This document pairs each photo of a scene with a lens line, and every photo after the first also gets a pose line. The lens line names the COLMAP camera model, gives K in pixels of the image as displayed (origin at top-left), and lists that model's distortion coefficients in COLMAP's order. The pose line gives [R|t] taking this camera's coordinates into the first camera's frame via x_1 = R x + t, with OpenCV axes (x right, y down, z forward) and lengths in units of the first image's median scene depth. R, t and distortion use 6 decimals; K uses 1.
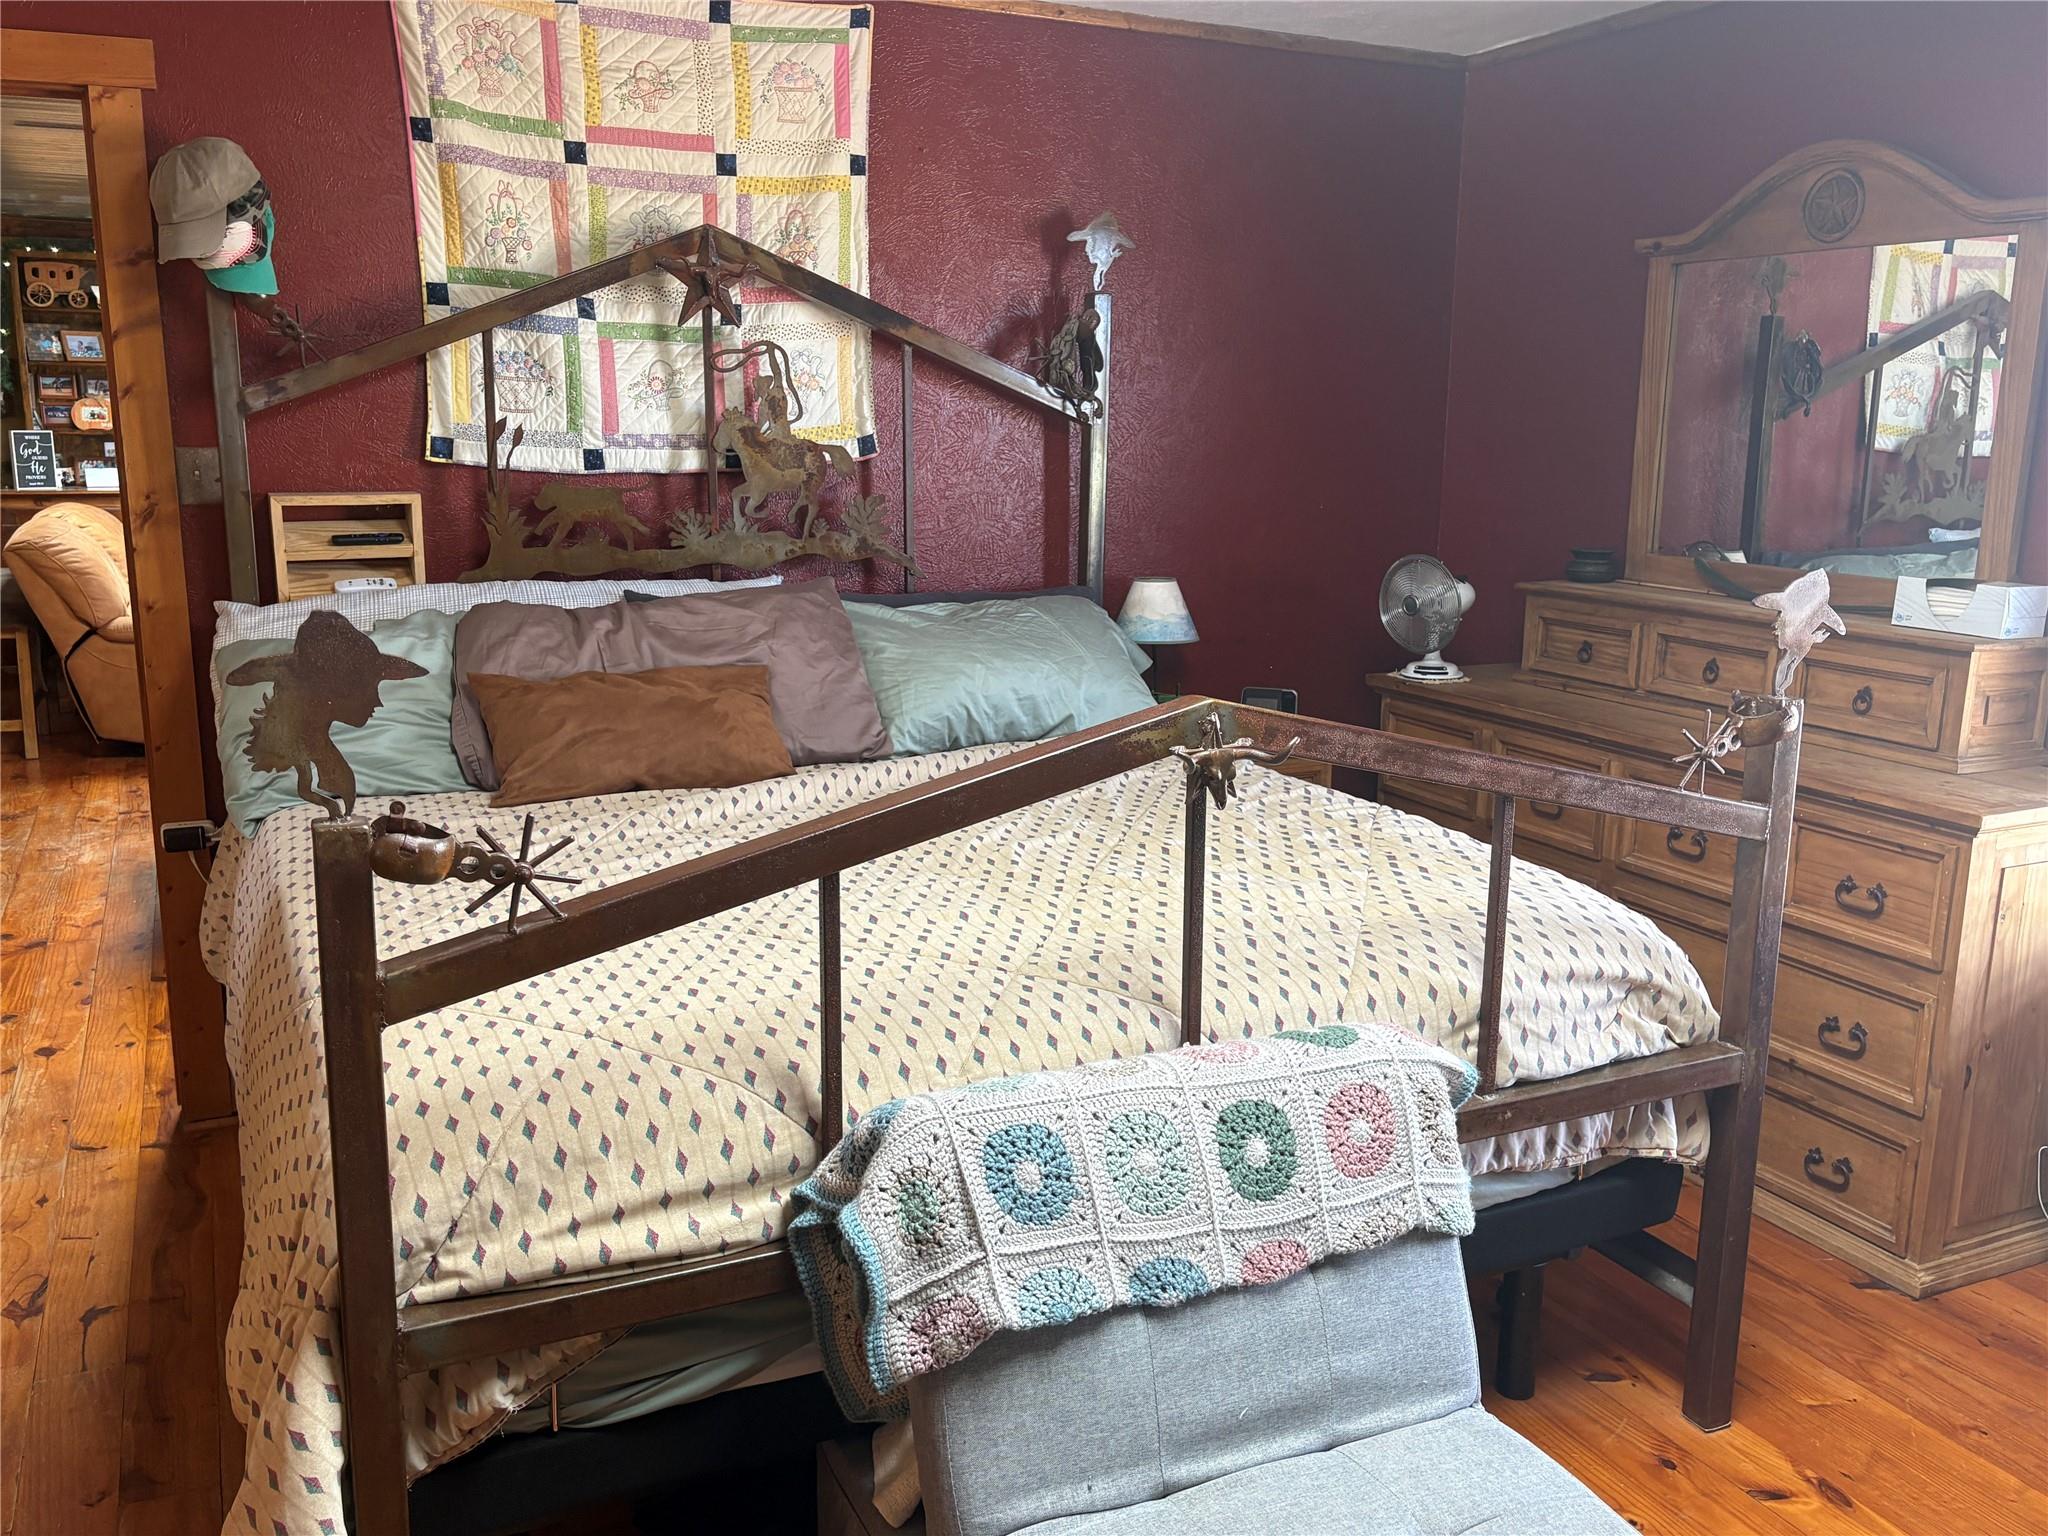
lens RADIAL K [[1693.6, 0, 1020.2], [0, 1693.6, 777.1], [0, 0, 1]] dist [0.018243, -0.037487]
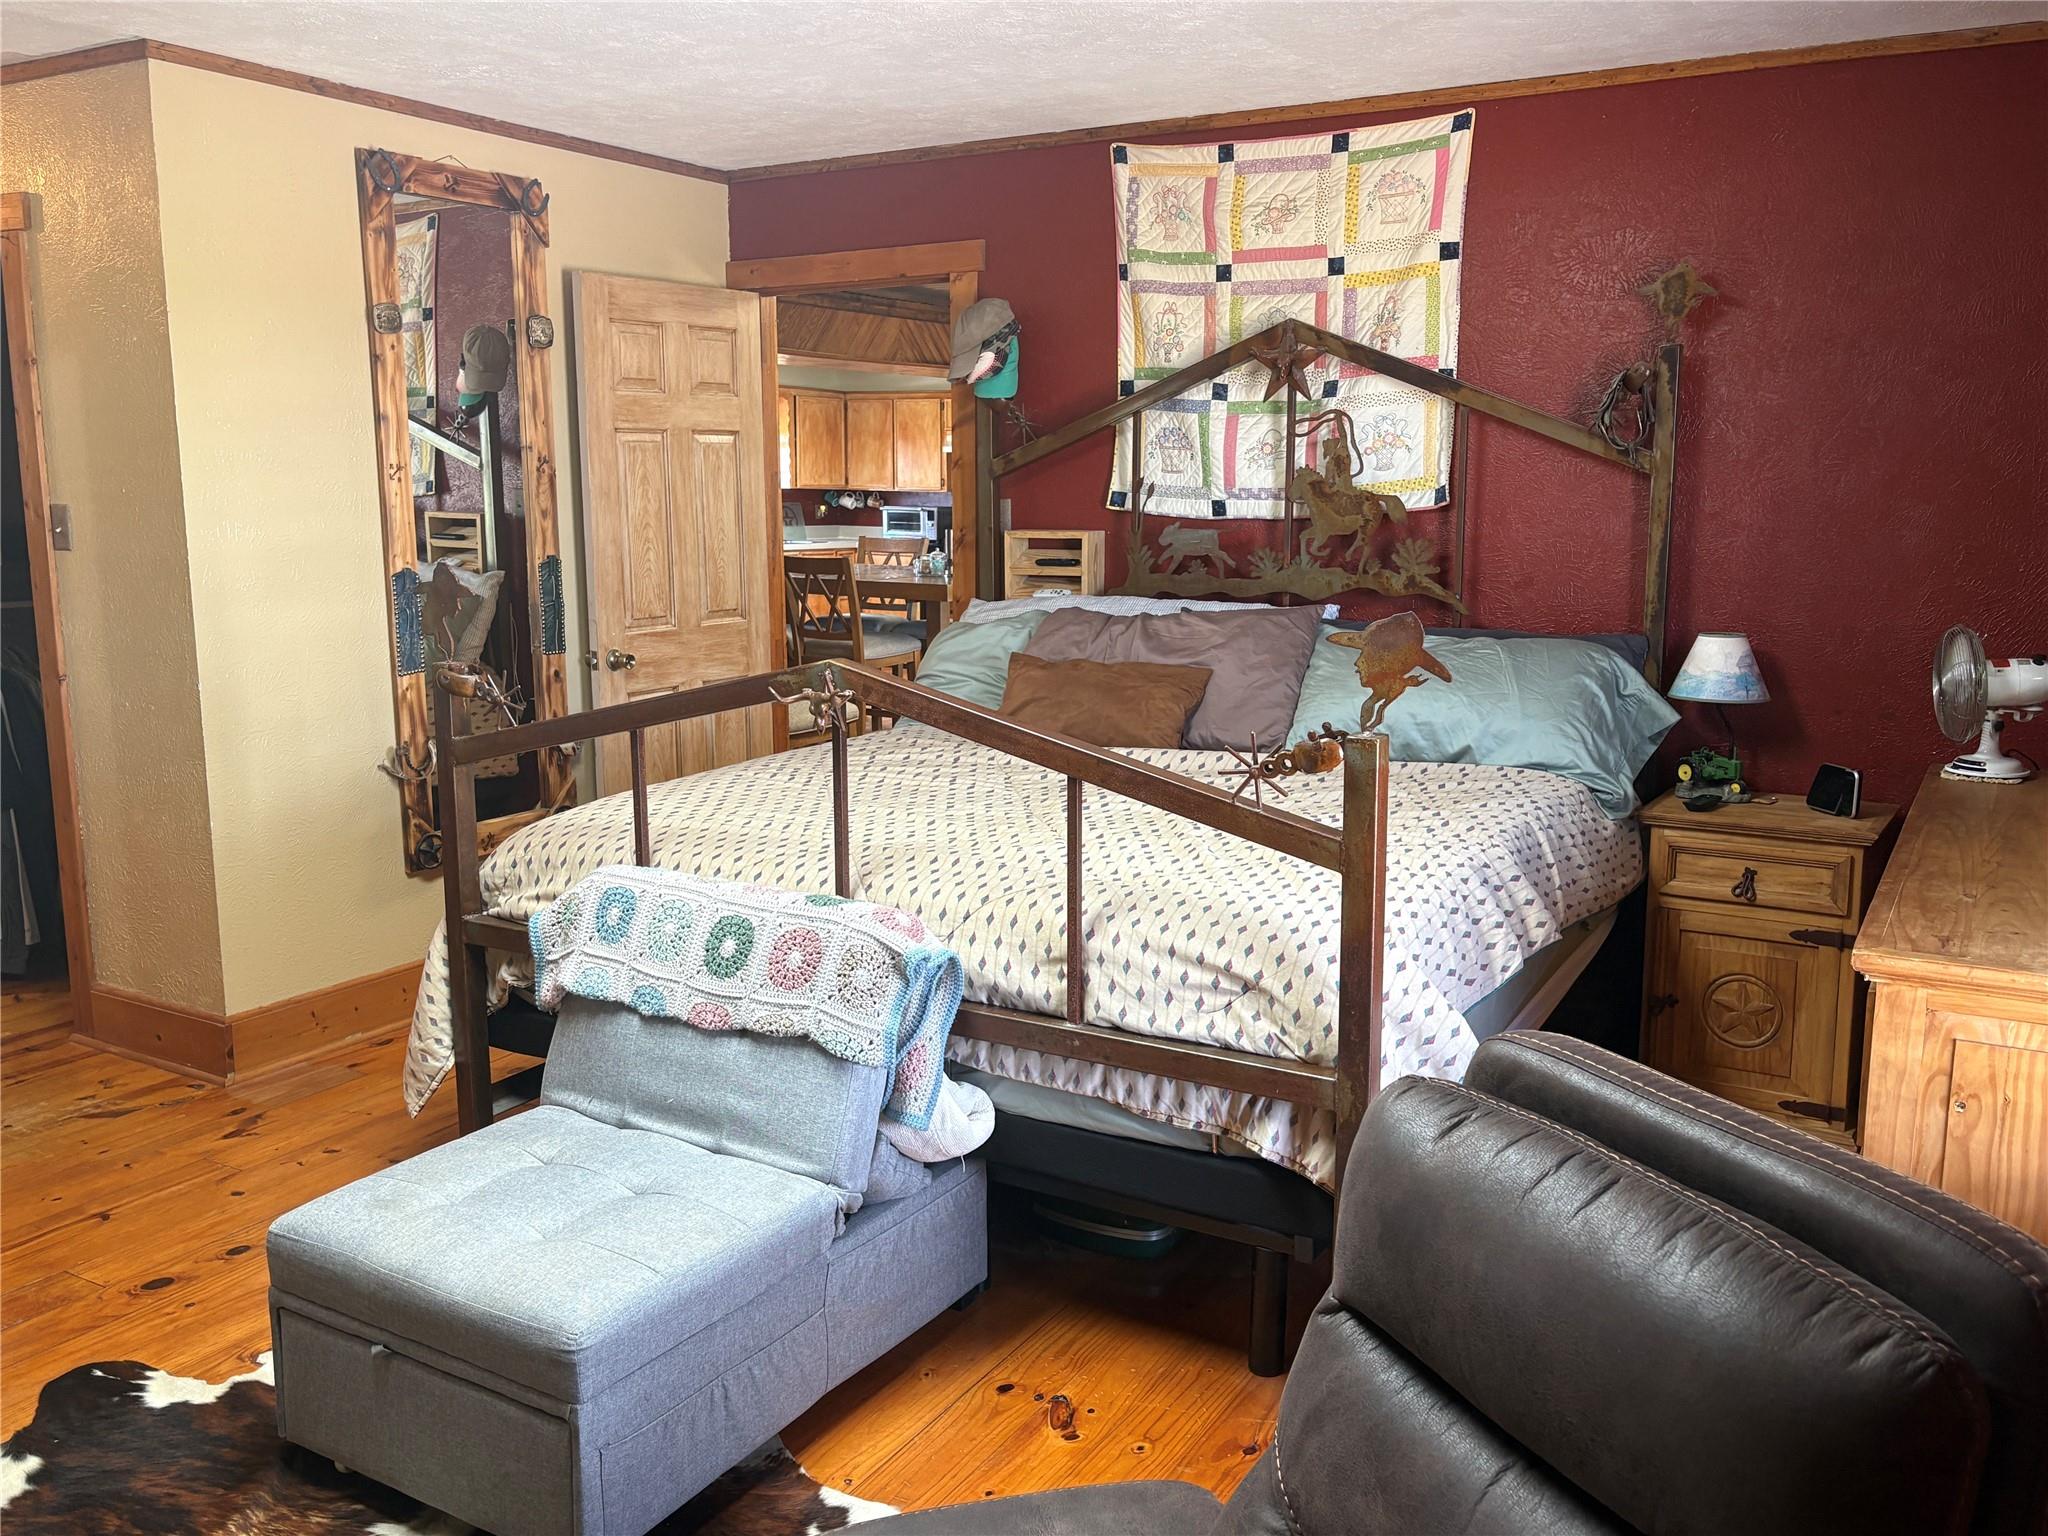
lens RADIAL K [[1693.6, 0, 1021.6], [0, 1693.6, 777.8], [0, 0, 1]] dist [0.018243, -0.037487]
pose [[0.556805, 0.132269, -0.820045, 0.764098], [-0.163533, 0.985374, 0.047898, -0.022375], [0.814387, 0.107434, 0.570291, 0.168453]]
